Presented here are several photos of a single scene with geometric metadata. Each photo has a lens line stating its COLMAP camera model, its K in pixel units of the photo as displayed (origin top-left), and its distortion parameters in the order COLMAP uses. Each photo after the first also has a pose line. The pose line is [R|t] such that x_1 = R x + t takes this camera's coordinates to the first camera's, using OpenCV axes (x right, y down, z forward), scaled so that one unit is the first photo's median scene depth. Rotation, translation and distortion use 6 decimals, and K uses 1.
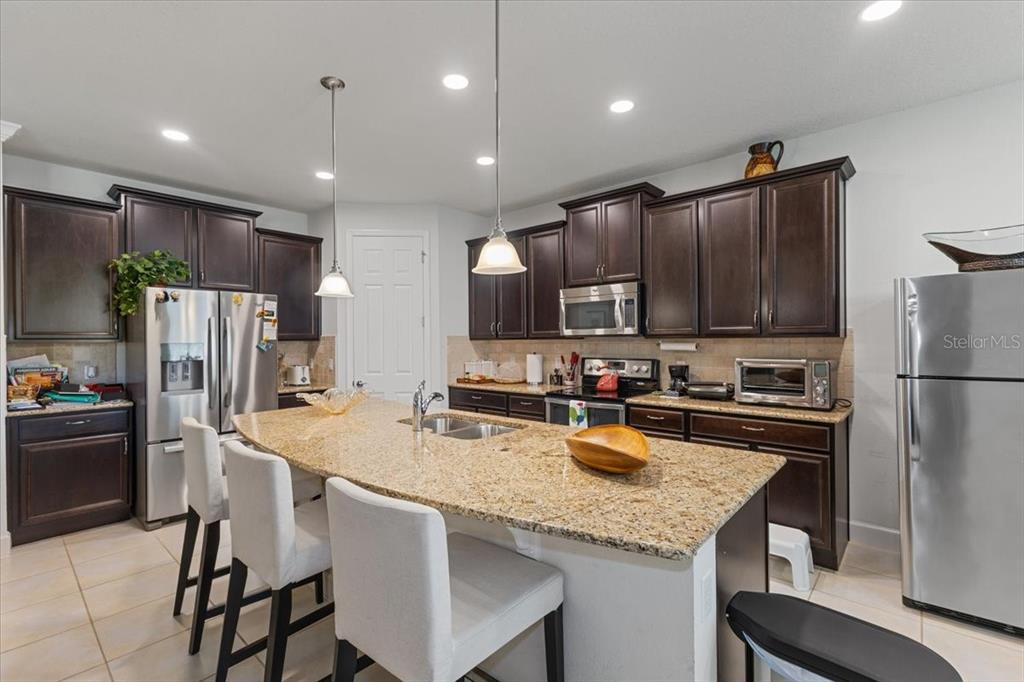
lens RADIAL K [[445.1, 0, 520.2], [0, 445.1, 339.5], [0, 0, 1]] dist [0.014259, -0.000260]
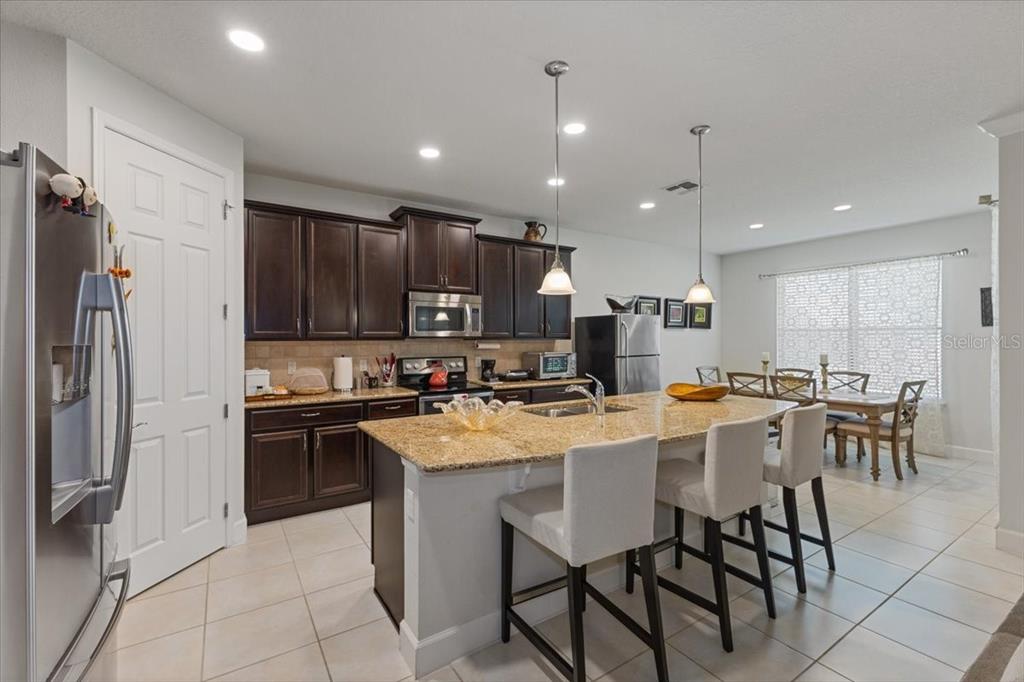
lens RADIAL K [[445.1, 0, 515.4], [0, 445.1, 341.4], [0, 0, 1]] dist [0.014259, -0.000260]
pose [[0.274354, 0.000146, 0.961629, -0.839509], [-0.003908, 0.999992, 0.000963, -0.000255], [-0.961621, -0.004022, 0.274352, 0.494810]]
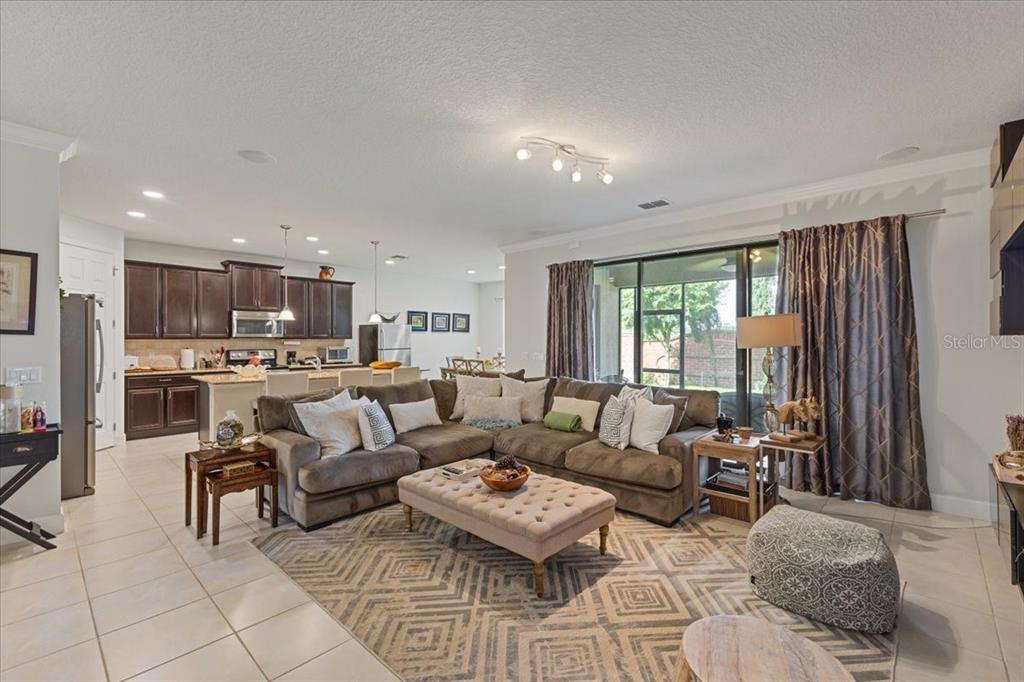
lens RADIAL K [[445.1, 0, 514.1], [0, 445.1, 342.5], [0, 0, 1]] dist [0.014259, -0.000260]
pose [[0.036447, -0.002479, 0.999333, -1.646540], [-0.006752, 0.999973, 0.002726, -0.000388], [-0.999313, -0.006847, 0.036429, -0.166794]]
